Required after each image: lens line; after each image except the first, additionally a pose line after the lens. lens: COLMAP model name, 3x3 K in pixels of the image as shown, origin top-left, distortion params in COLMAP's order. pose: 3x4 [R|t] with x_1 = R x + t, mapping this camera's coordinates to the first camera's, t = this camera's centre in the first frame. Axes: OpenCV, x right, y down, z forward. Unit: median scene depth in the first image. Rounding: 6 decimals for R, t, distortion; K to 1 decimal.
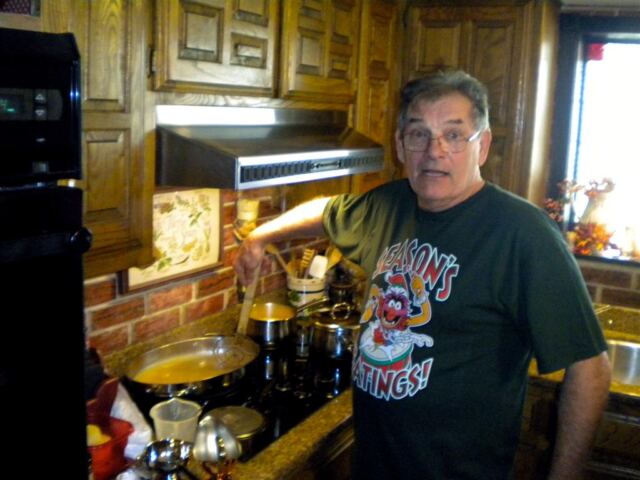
lens RADIAL K [[670.2, 0, 320.0], [0, 670.2, 240.0], [0, 0, 1]] dist [0.004581, -0.367942]
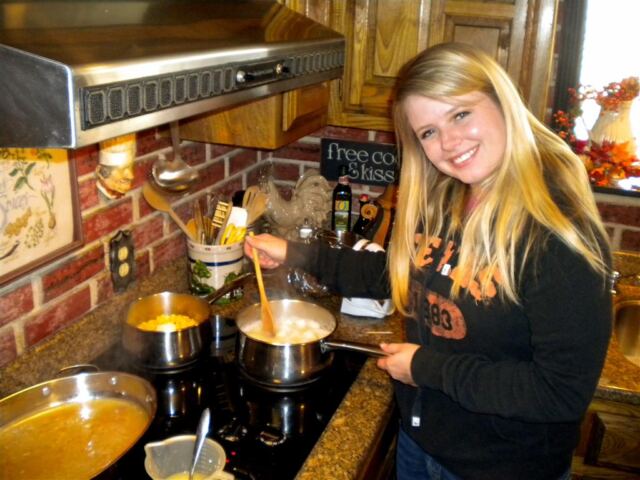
lens RADIAL K [[670.2, 0, 320.0], [0, 670.2, 240.0], [0, 0, 1]] dist [0.004581, -0.367942]
pose [[0.985194, -0.066595, 0.157978, -0.027624], [0.042249, 0.987362, 0.152743, -0.047903], [-0.166154, -0.143807, 0.975557, 0.366902]]
